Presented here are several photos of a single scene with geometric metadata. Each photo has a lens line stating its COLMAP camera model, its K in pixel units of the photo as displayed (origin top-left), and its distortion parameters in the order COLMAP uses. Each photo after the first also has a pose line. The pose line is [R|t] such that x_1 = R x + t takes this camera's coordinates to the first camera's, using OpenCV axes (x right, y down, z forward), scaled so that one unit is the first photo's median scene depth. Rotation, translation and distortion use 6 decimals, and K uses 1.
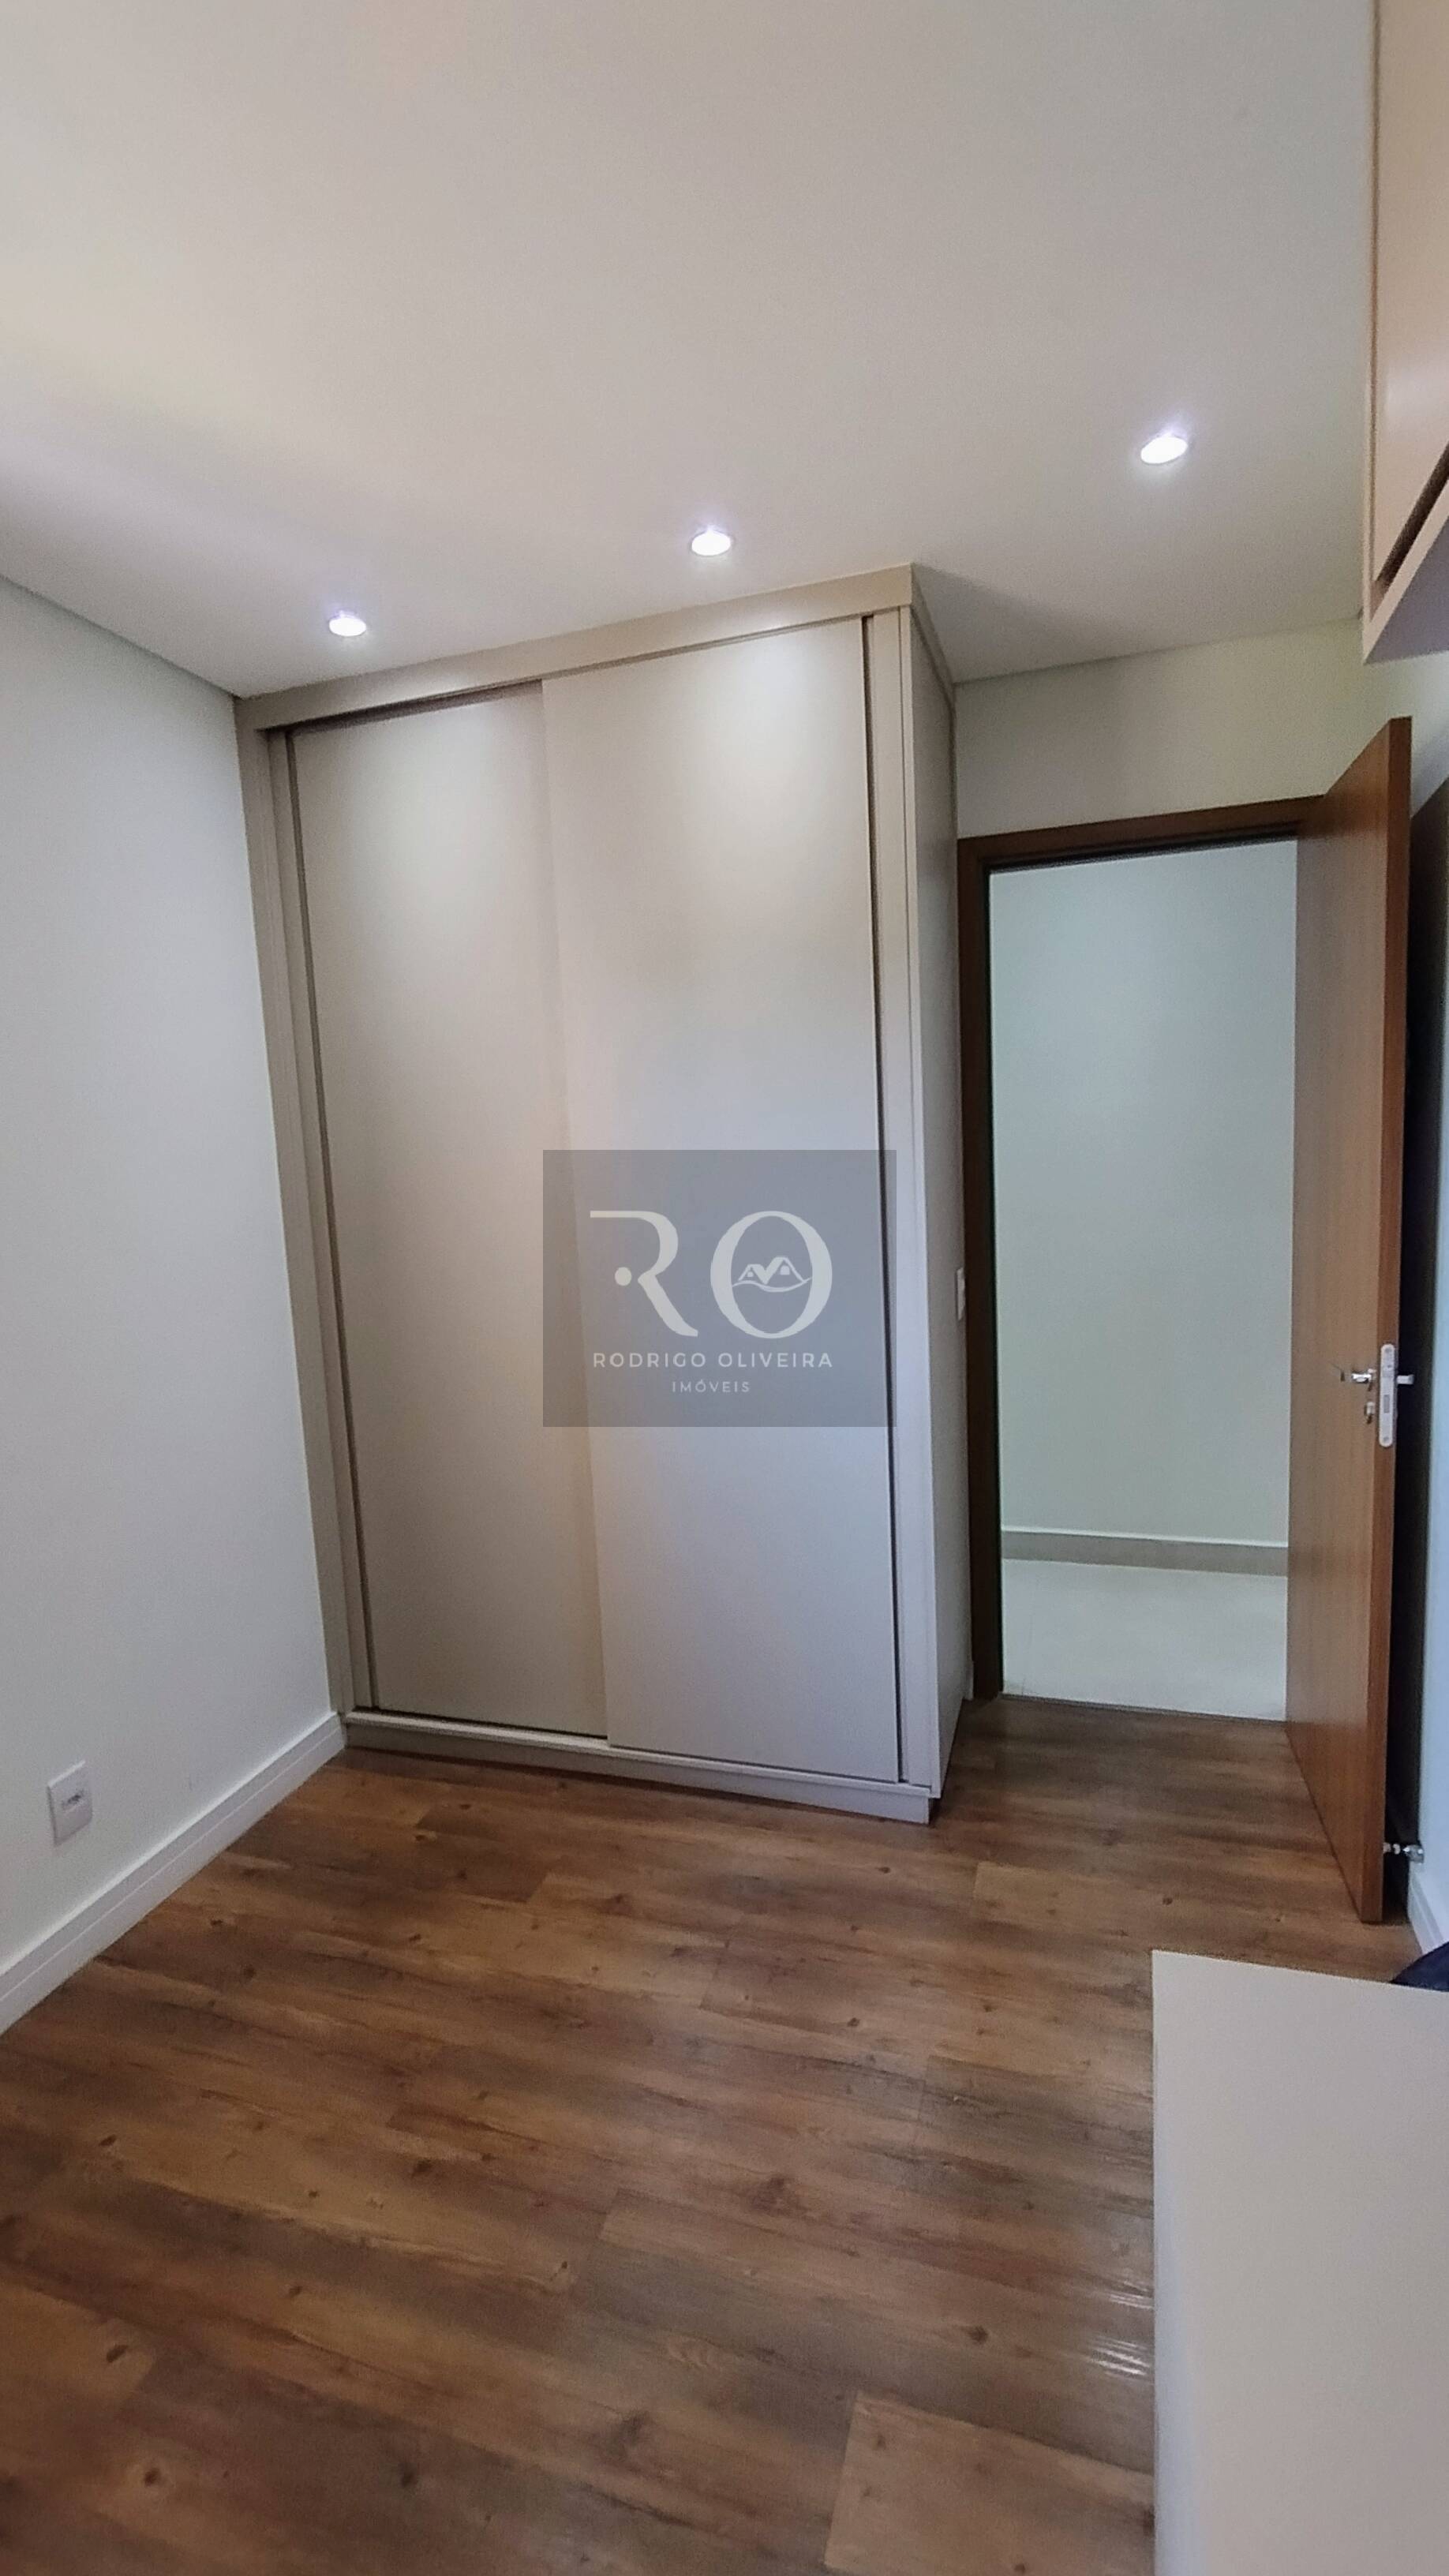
lens RADIAL K [[1172.0, 0, 719.1], [0, 1172.0, 1282.5], [0, 0, 1]] dist [-0.005205, 0.000495]
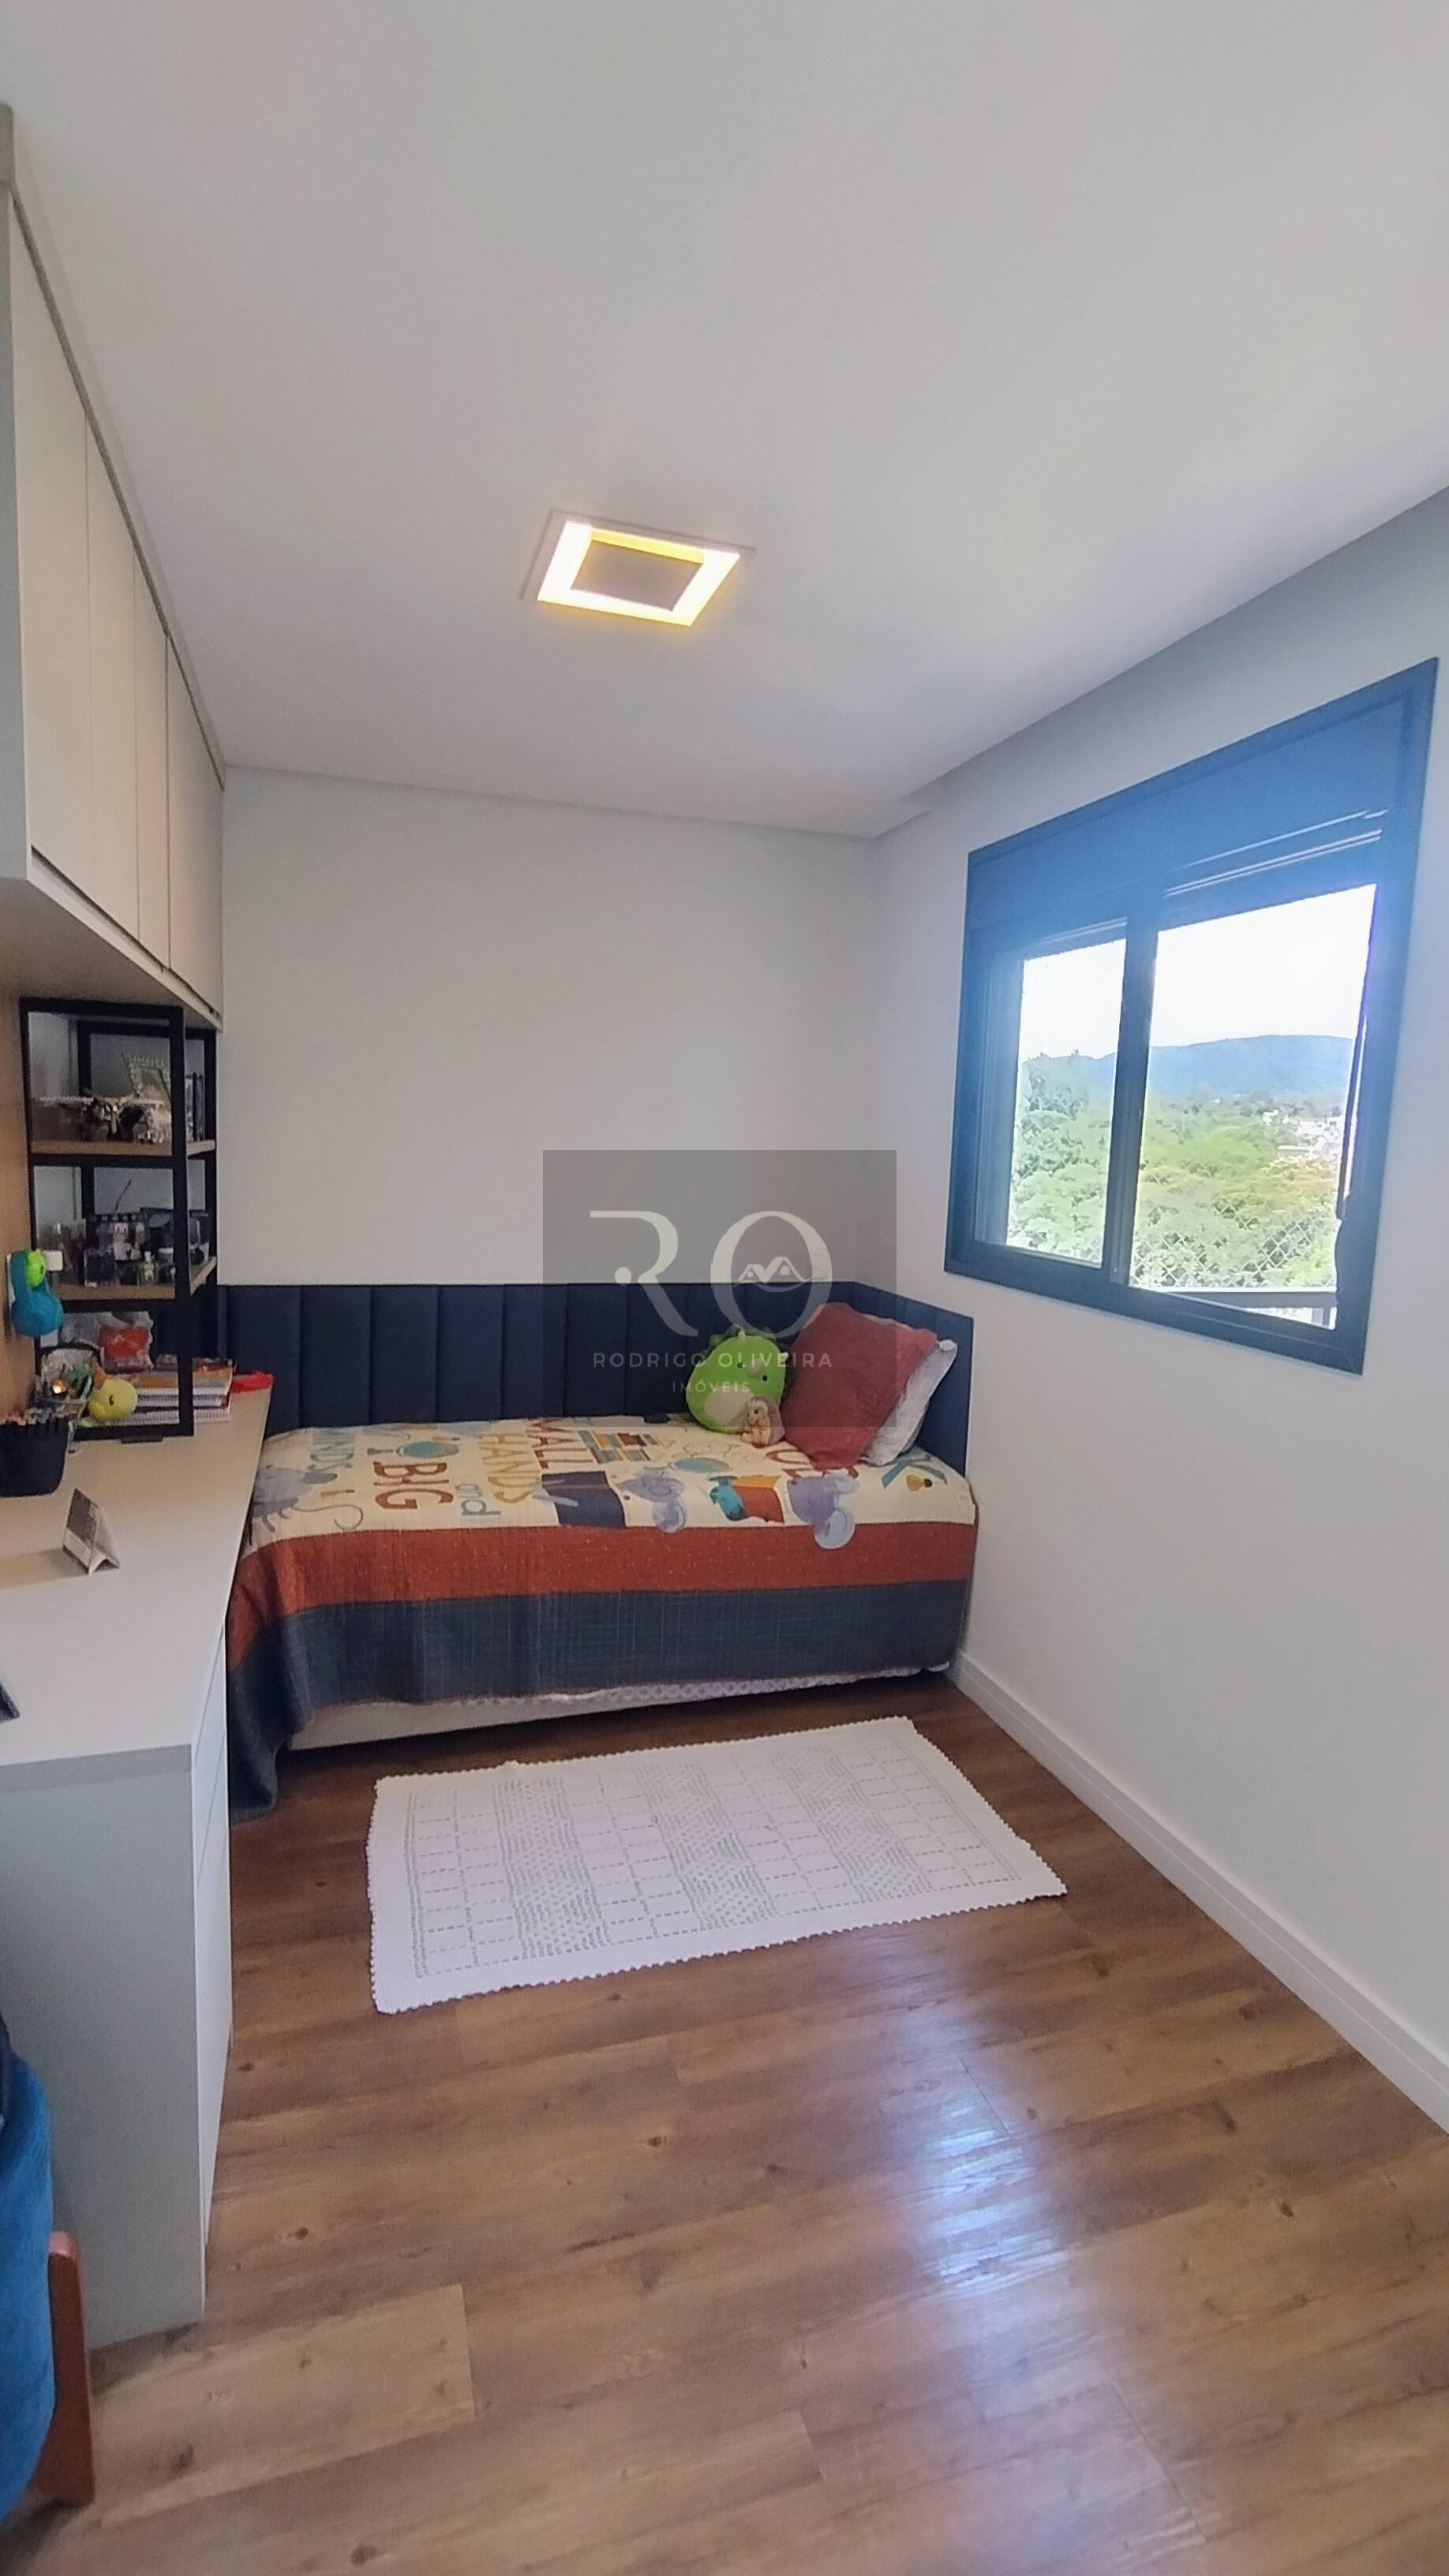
lens RADIAL K [[1179.2, 0, 715.6], [0, 1179.2, 1285.8], [0, 0, 1]] dist [-0.005524, 0.001185]
pose [[-0.814664, 0.094206, -0.572231, 0.447457], [-0.066529, 0.965023, 0.253585, -0.277847], [0.576105, 0.244656, -0.779901, 1.708141]]
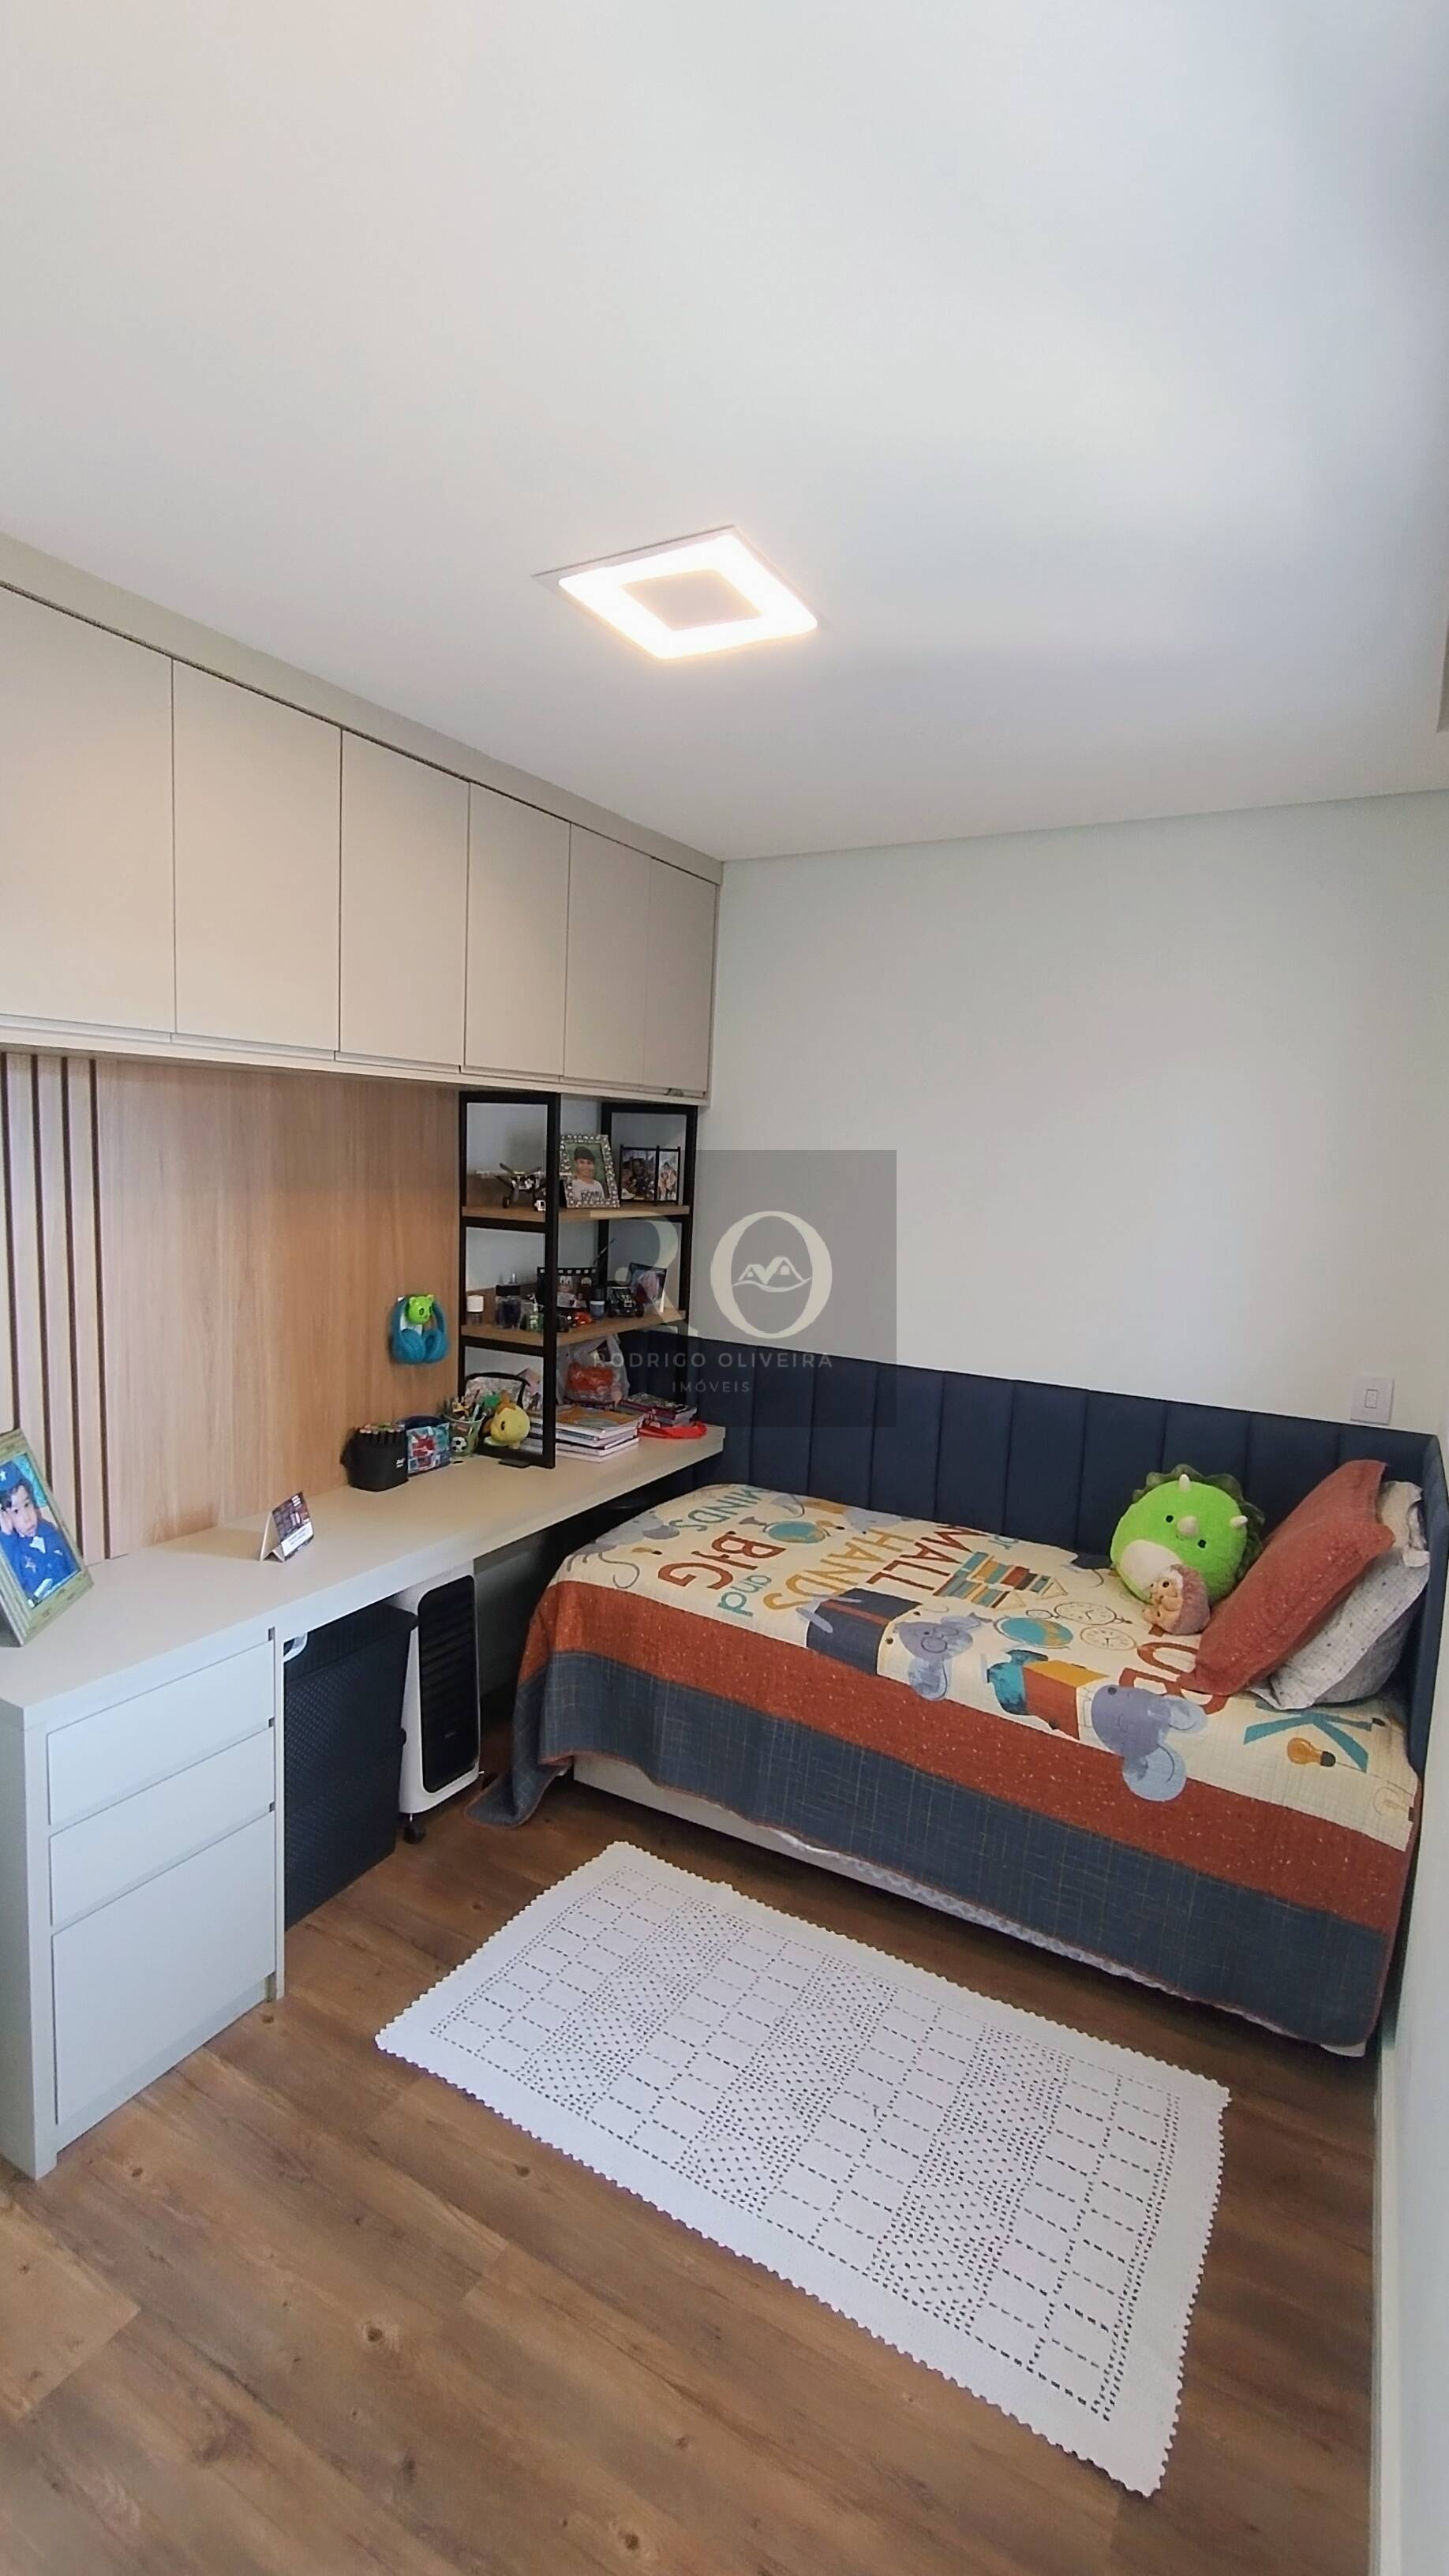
lens RADIAL K [[1170.0, 0, 728.0], [0, 1170.0, 1283.8], [0, 0, 1]] dist [-0.005591, 0.000367]
pose [[-0.978407, -0.012799, 0.206289, -0.757102], [0.035448, 0.972901, 0.228487, -0.313493], [-0.203623, 0.230866, -0.951440, 1.683677]]
